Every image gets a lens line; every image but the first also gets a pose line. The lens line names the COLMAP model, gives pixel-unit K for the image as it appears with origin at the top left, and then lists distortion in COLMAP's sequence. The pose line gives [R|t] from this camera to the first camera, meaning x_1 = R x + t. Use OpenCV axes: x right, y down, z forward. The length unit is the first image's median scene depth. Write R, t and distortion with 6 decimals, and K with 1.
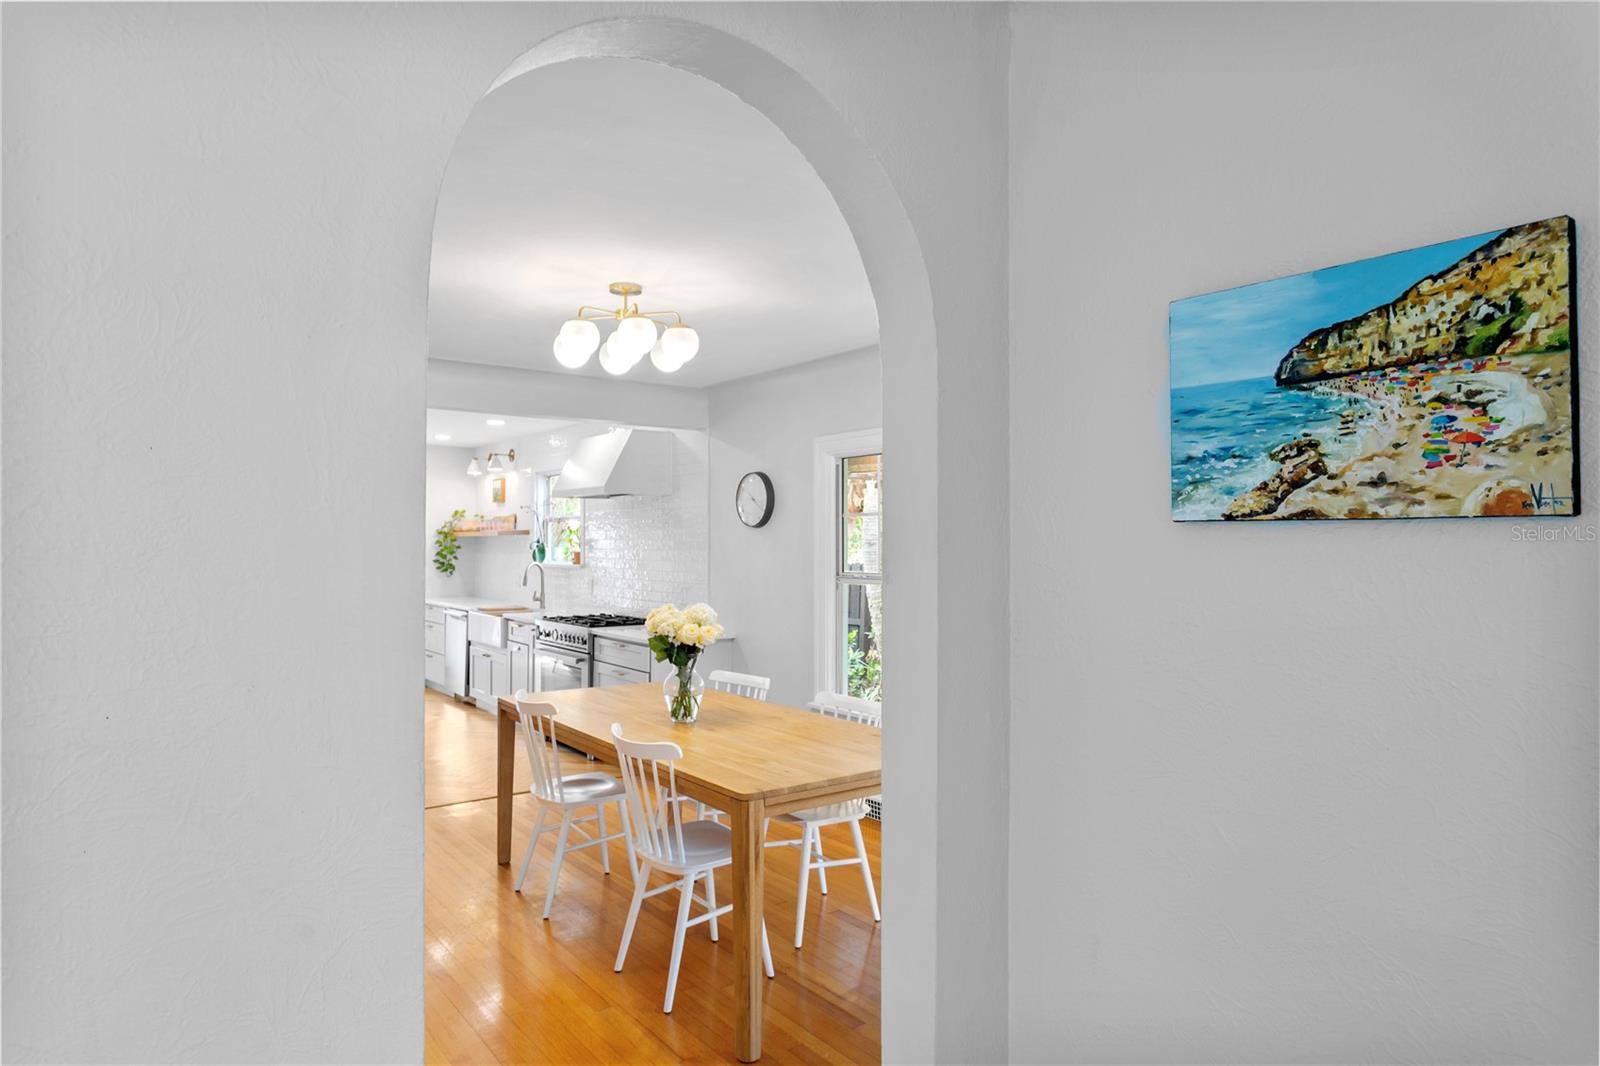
lens RADIAL K [[954.3, 0, 800.8], [0, 954.3, 531.3], [0, 0, 1]] dist [-0.005697, 0.000027]
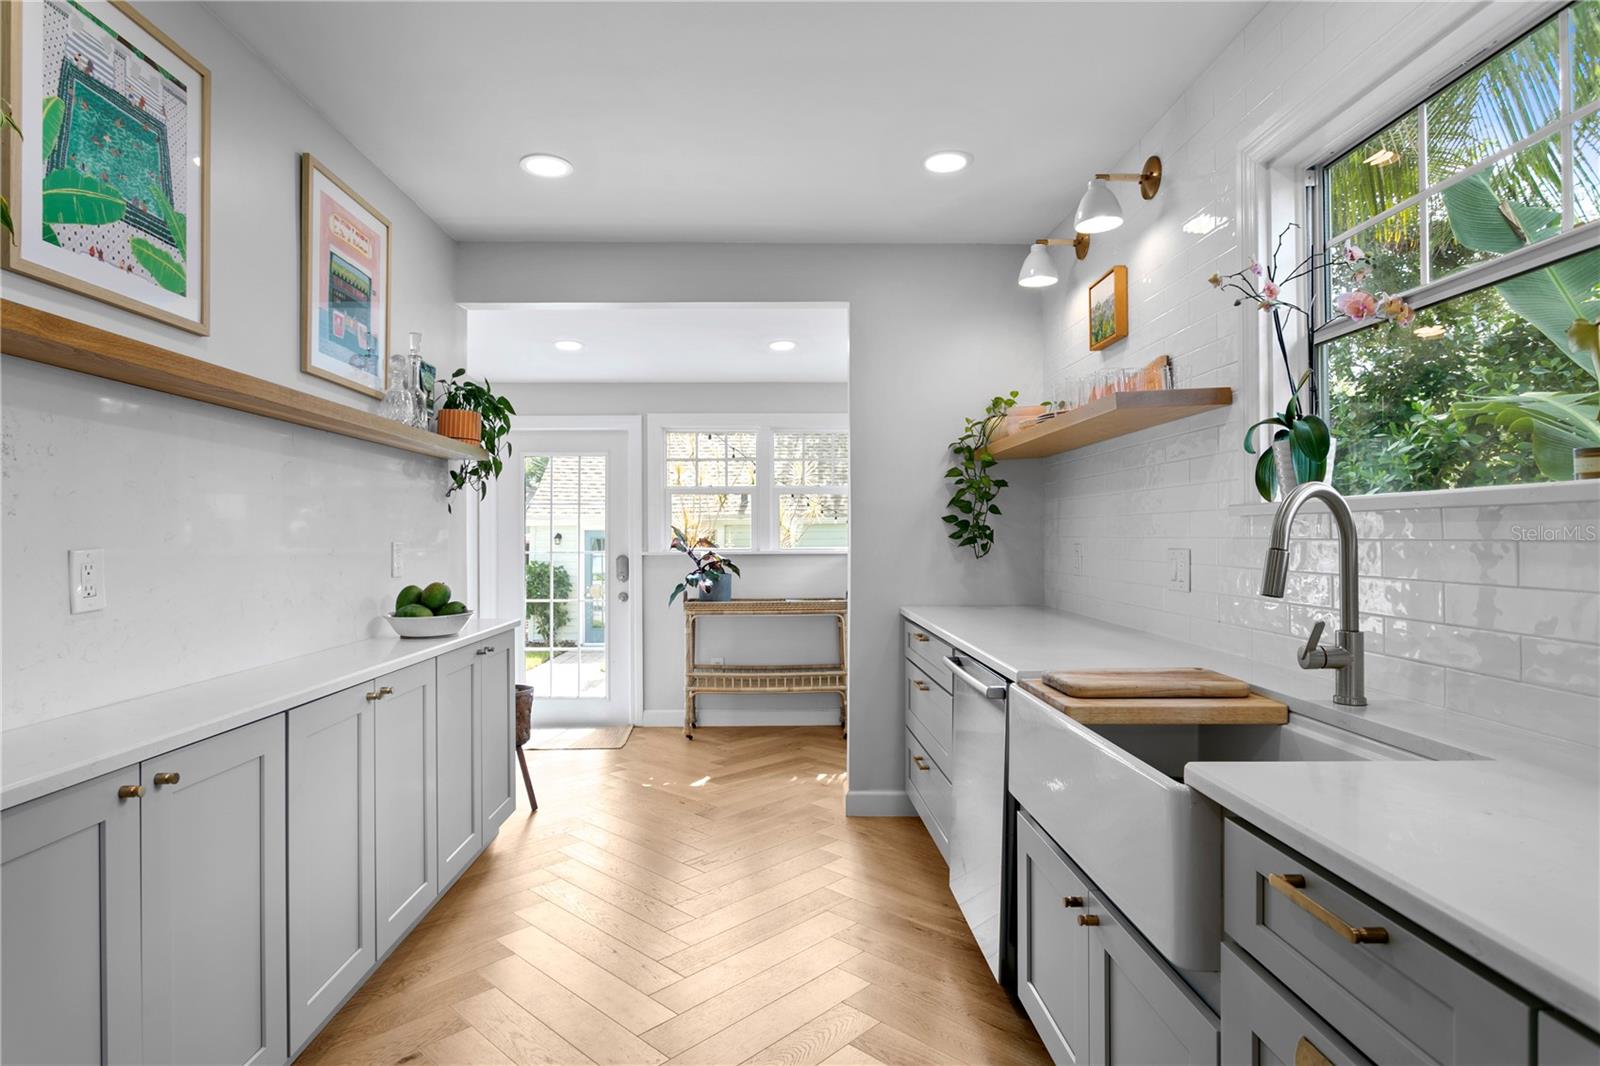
lens RADIAL K [[842.3, 0, 772.9], [0, 842.3, 527.3], [0, 0, 1]] dist [0.003021, -0.000922]
pose [[0.796240, -0.007066, -0.604940, -0.221956], [0.006987, 0.999973, -0.002483, 0.035371], [0.604941, -0.002250, 0.796267, 0.661969]]
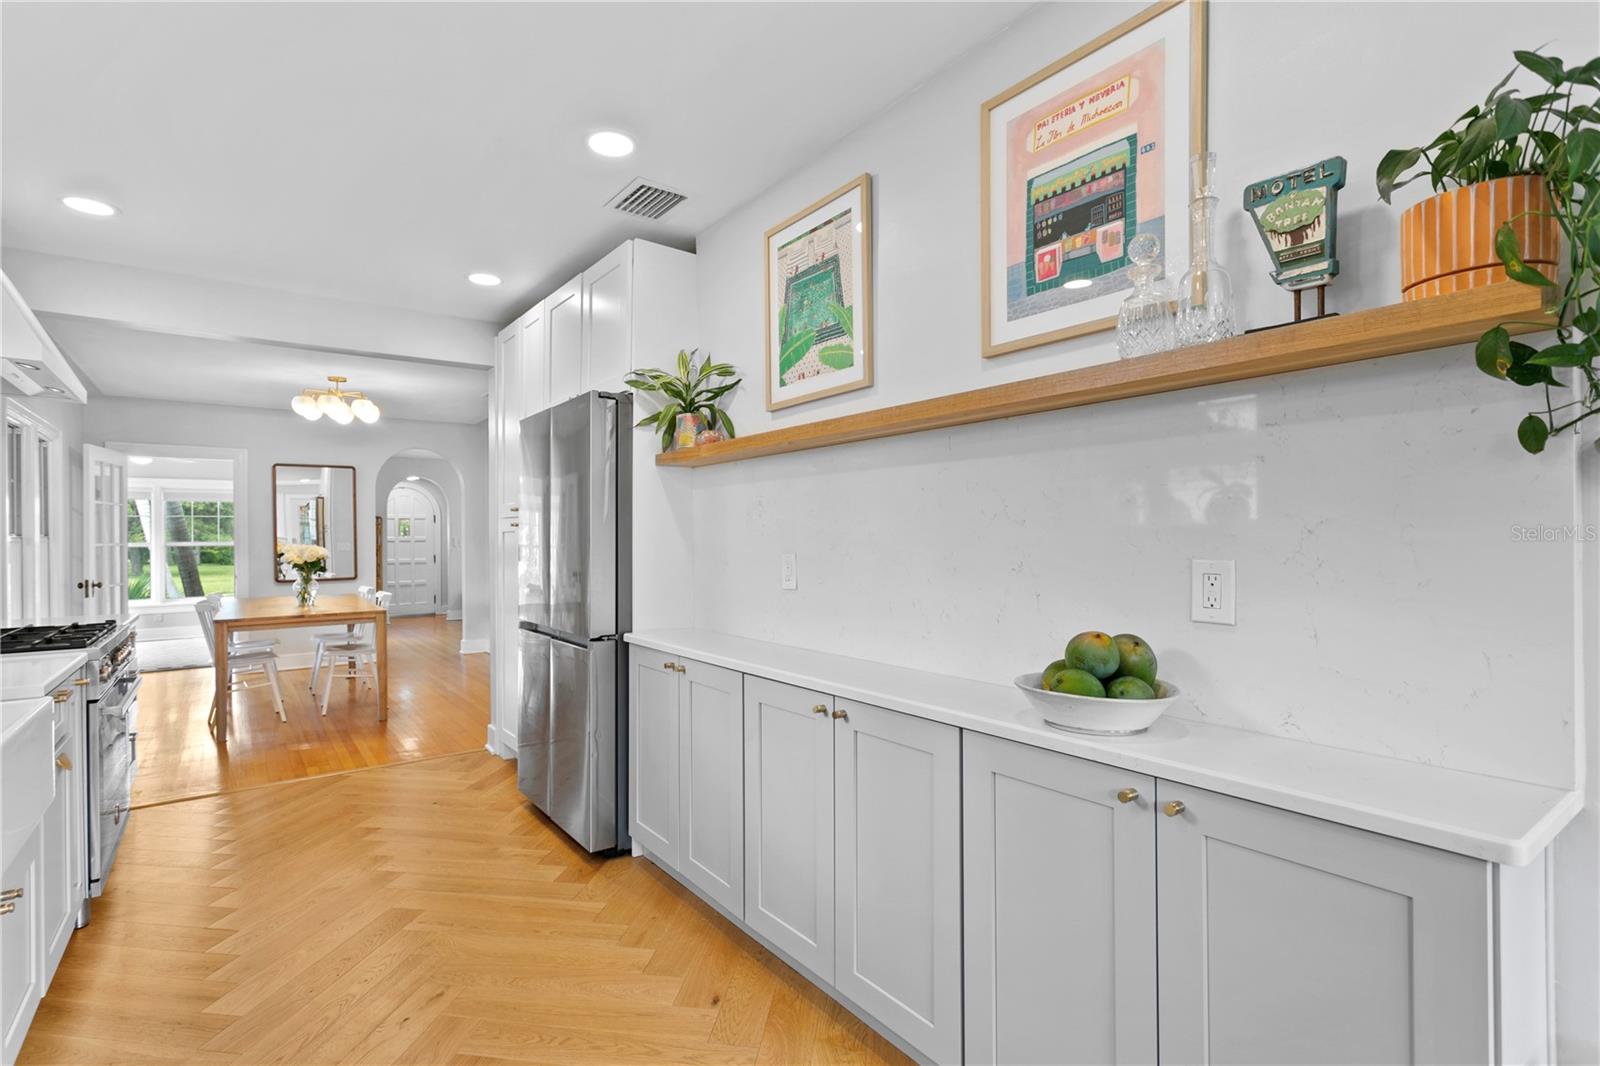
lens RADIAL K [[757.7, 0, 798.7], [0, 757.7, 538.2], [0, 0, 1]] dist [-0.000660, -0.000366]
pose [[-0.999845, 0.005705, 0.016641, -0.433105], [0.005585, 0.999958, -0.007272, 0.035160], [-0.016681, -0.007178, -0.999835, 0.965711]]
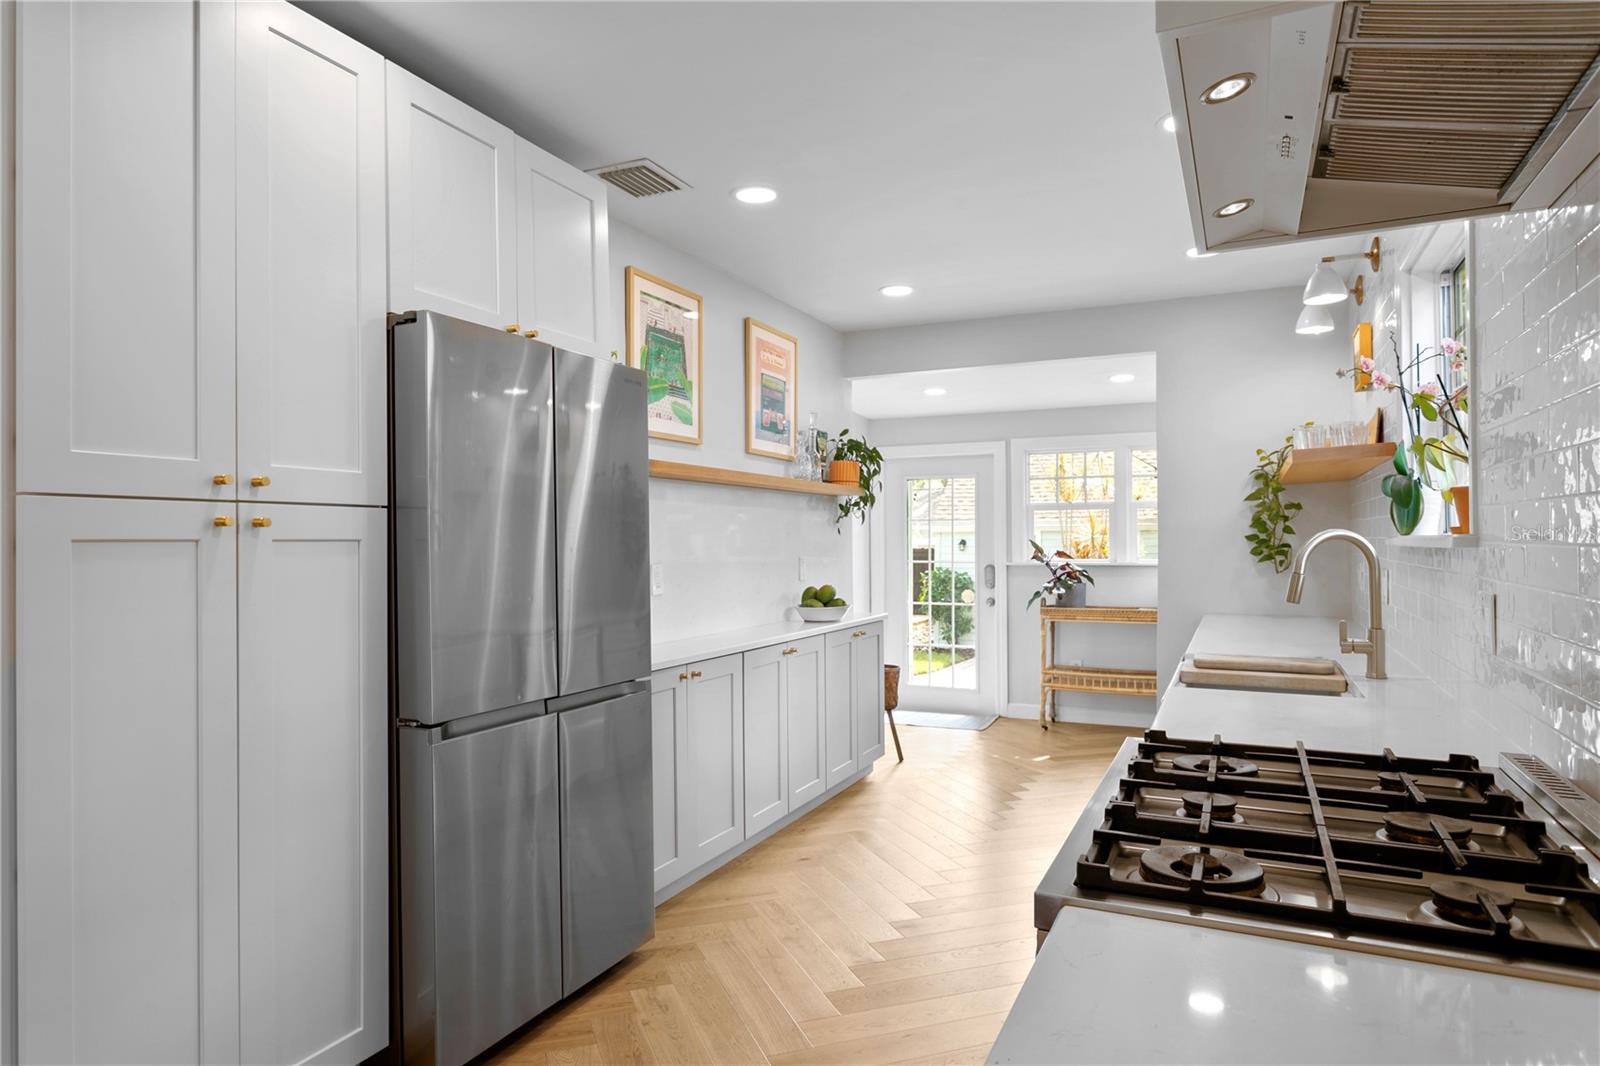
lens RADIAL K [[954.3, 0, 797.5], [0, 954.3, 528.7], [0, 0, 1]] dist [-0.005697, 0.000027]
pose [[0.460684, -0.010725, -0.887499, -0.070314], [0.011487, 0.999915, -0.006121, 0.027337], [0.887490, -0.007375, 0.460768, 0.588891]]
